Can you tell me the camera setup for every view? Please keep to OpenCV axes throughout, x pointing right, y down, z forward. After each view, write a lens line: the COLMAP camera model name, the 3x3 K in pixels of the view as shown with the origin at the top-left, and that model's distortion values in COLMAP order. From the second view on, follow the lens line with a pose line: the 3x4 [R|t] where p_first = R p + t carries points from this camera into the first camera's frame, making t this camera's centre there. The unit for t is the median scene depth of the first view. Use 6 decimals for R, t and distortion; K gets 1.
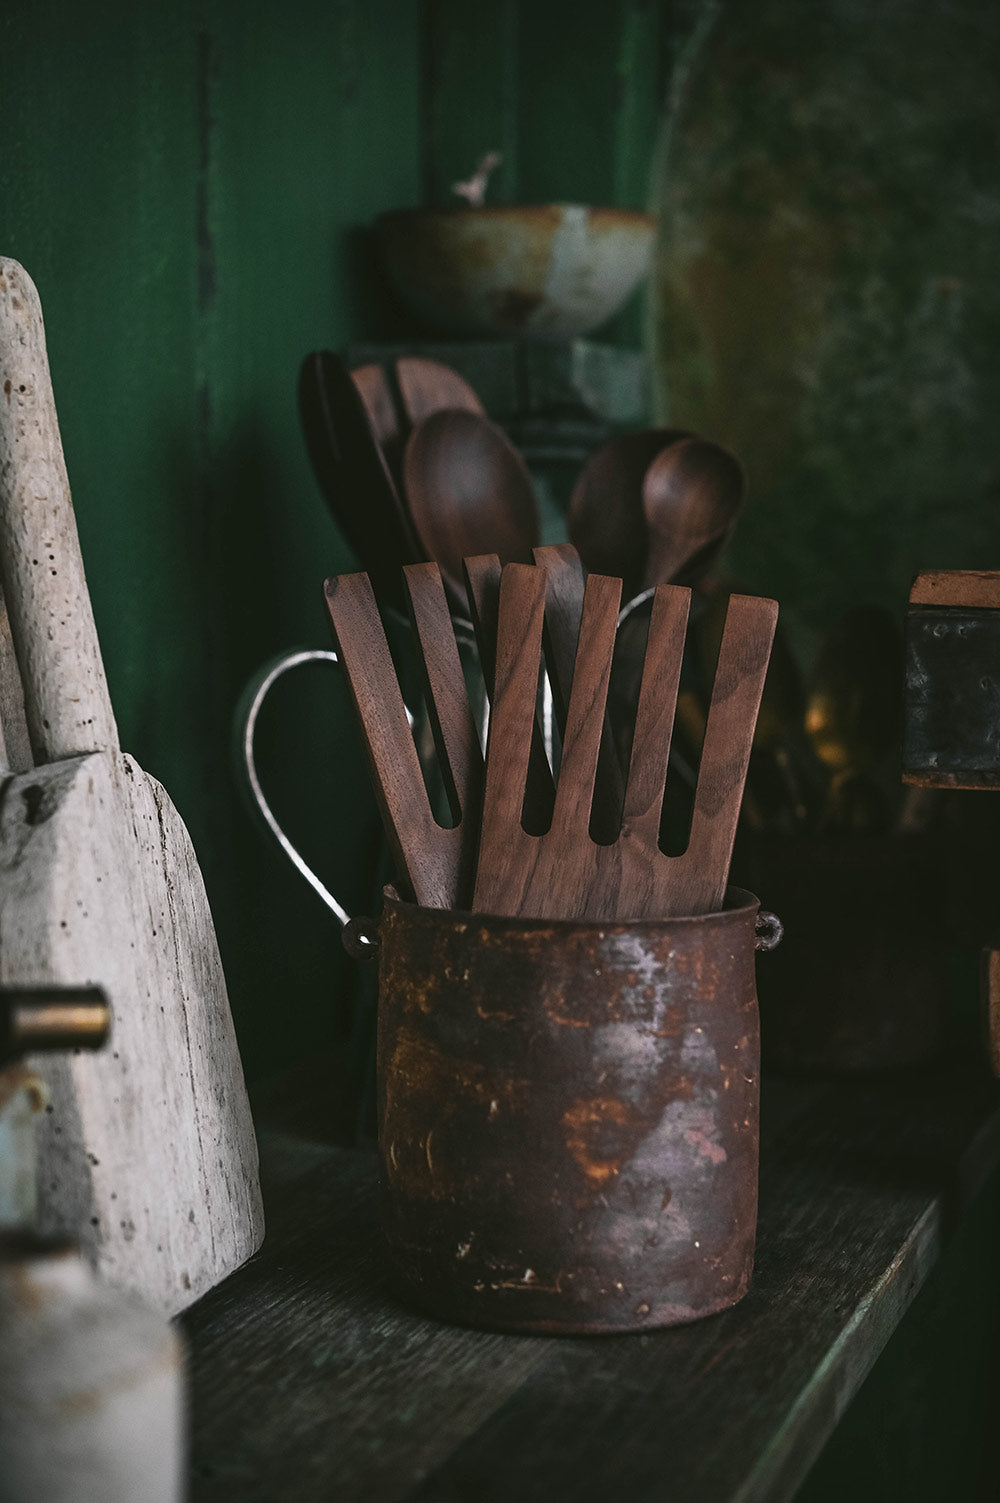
lens RADIAL K [[2560.2, 0, 500.0], [0, 2560.2, 751.5], [0, 0, 1]] dist [-0.009921, 0.453242]
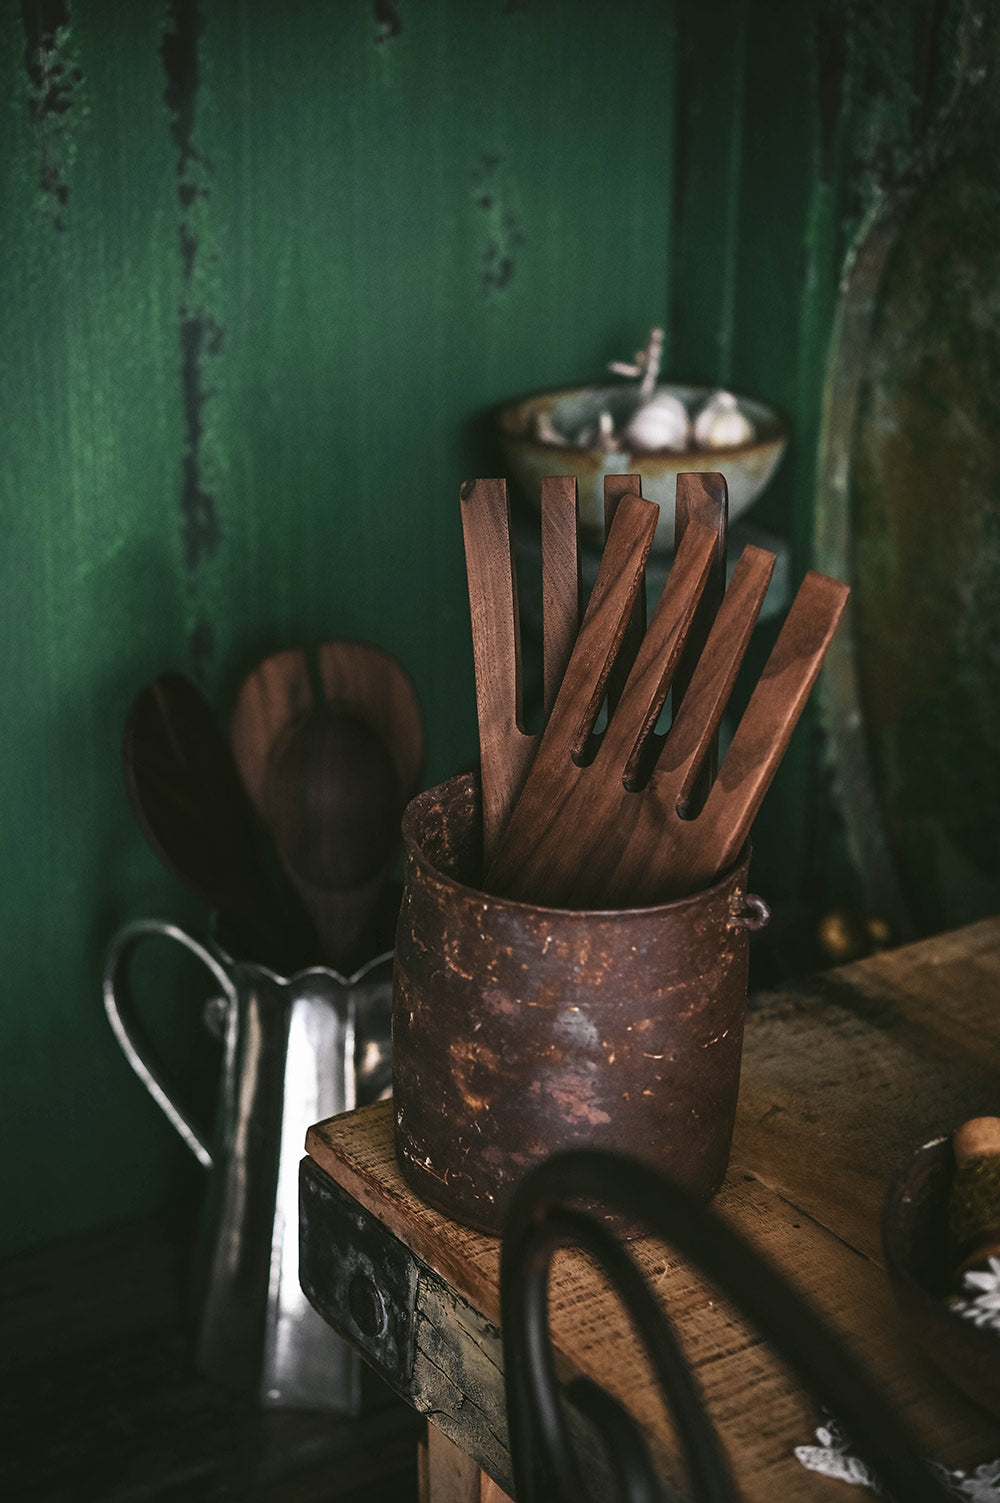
lens RADIAL K [[2560.2, 0, 500.0], [0, 2560.2, 751.5], [0, 0, 1]] dist [-0.009921, 0.453242]
pose [[0.775675, 0.256257, -0.576767, 0.634773], [-0.074753, 0.944731, 0.319211, -0.327186], [0.626690, -0.204490, 0.751960, 0.200745]]
